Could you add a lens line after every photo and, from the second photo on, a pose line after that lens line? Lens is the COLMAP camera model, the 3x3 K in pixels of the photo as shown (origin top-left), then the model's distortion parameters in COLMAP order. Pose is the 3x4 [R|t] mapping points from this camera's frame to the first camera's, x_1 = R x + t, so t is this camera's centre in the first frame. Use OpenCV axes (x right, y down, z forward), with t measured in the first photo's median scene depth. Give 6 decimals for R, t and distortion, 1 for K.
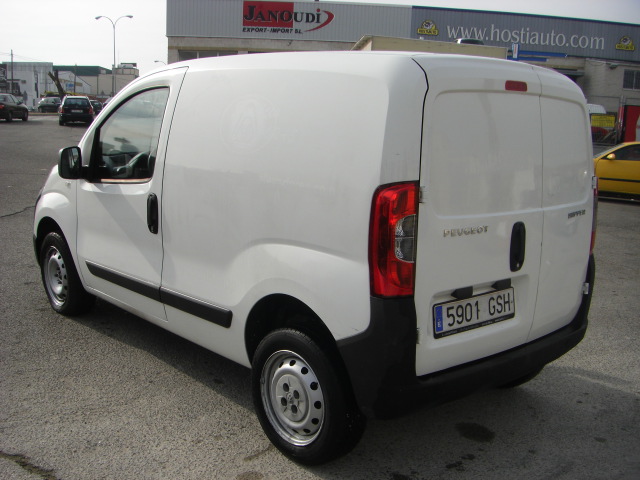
lens RADIAL K [[726.1, 0, 272.4], [0, 726.1, 262.4], [0, 0, 1]] dist [-0.115727, -0.000810]
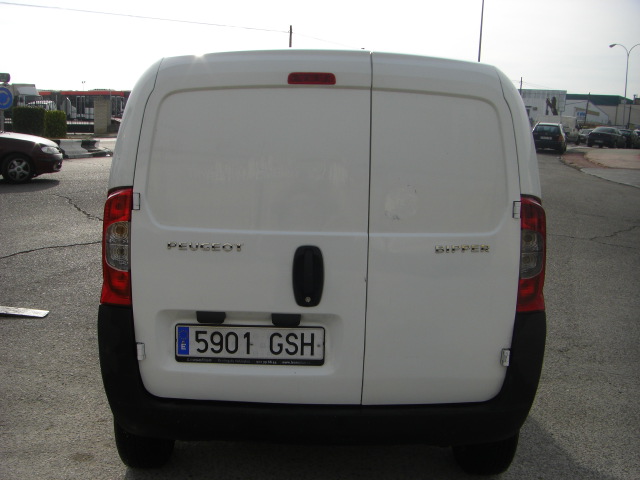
lens RADIAL K [[728.5, 0, 318.5], [0, 728.5, 286.9], [0, 0, 1]] dist [-0.173605, 0.018046]
pose [[0.778715, 0.129731, -0.613818, 0.855785], [-0.132913, 0.990293, 0.040680, -0.045210], [0.613137, 0.049907, 0.788398, 0.359587]]
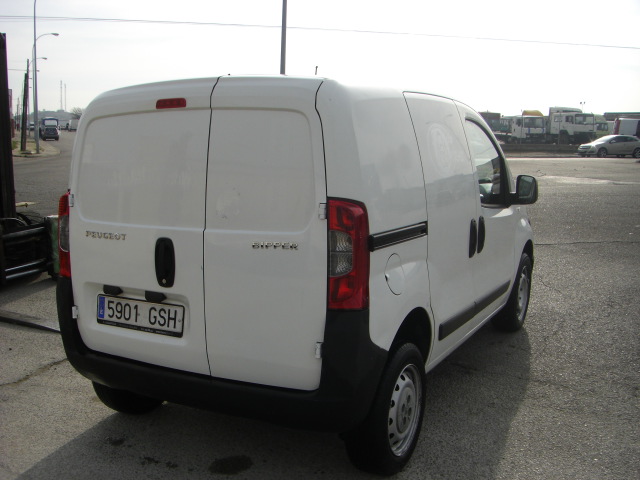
lens RADIAL K [[726.1, 0, 272.4], [0, 726.1, 262.4], [0, 0, 1]] dist [-0.115727, -0.000810]
pose [[0.326616, 0.128819, -0.936338, 1.337430], [-0.173952, 0.981938, 0.074414, -0.123651], [0.929012, 0.138573, 0.343125, 0.790666]]
